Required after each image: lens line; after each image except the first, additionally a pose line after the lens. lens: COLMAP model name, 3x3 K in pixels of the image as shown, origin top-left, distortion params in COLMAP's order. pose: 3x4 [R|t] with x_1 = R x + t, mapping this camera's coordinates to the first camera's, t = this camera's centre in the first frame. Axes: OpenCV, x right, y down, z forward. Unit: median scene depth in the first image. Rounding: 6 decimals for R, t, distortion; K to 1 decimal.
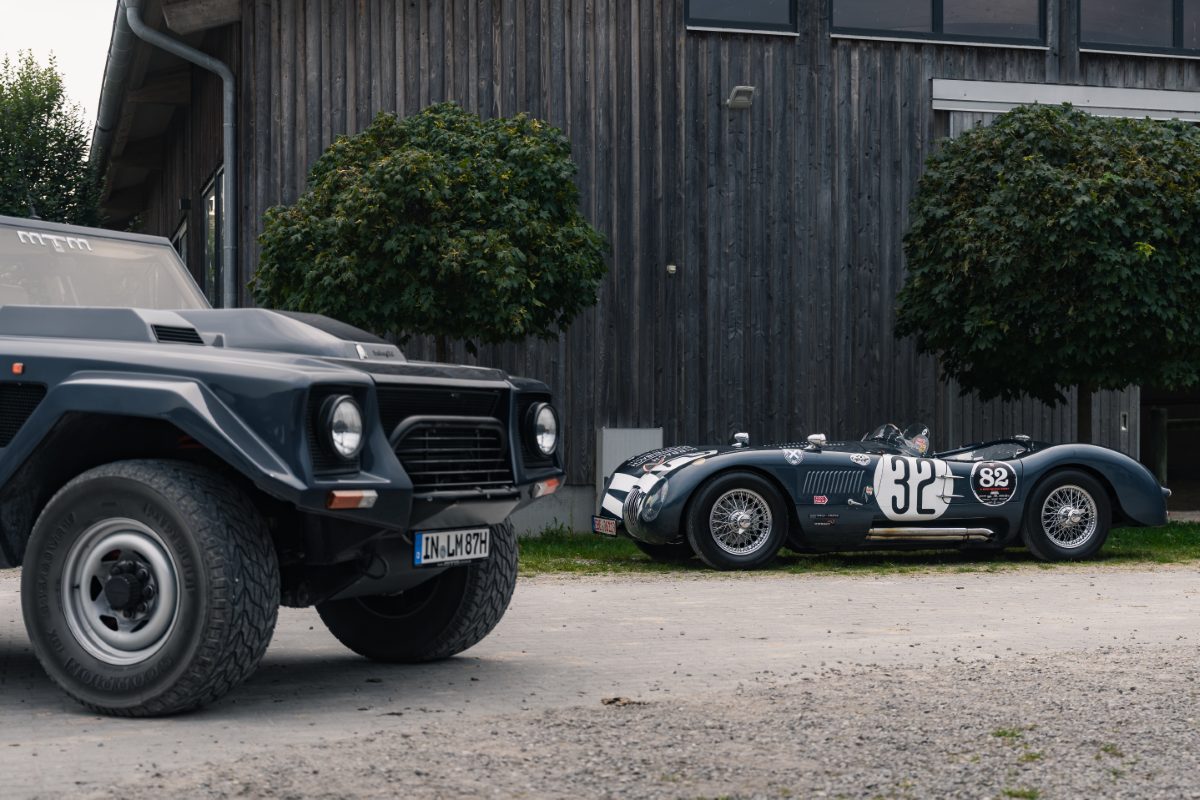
lens RADIAL K [[2166.6, 0, 701.8], [0, 2166.6, 446.7], [0, 0, 1]] dist [0.028290, -0.040805]
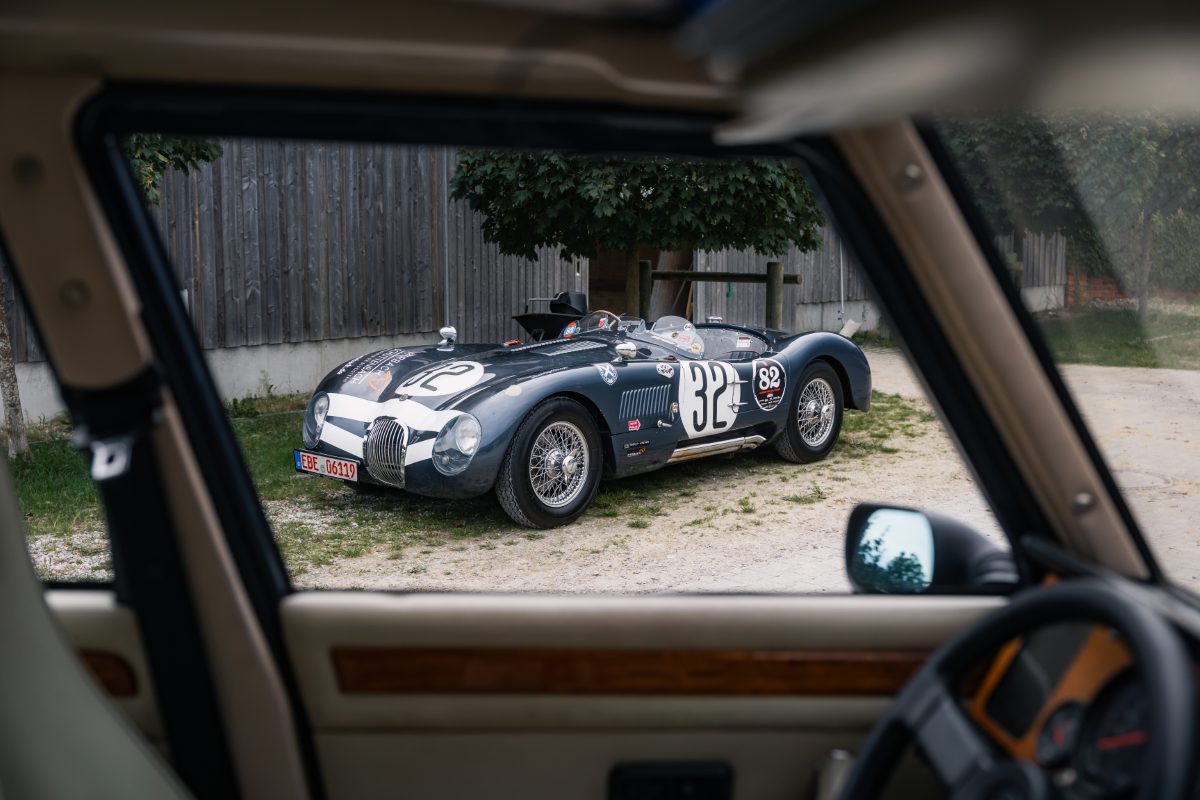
lens RADIAL K [[1361.2, 0, 600.0], [0, 1361.2, 400.0], [0, 0, 1]] dist [0.012066, 0.003427]
pose [[0.867903, -0.064235, 0.492563, -0.181945], [-0.000434, 0.991505, 0.130068, -0.044901], [-0.496734, -0.113100, 0.860502, 0.510507]]
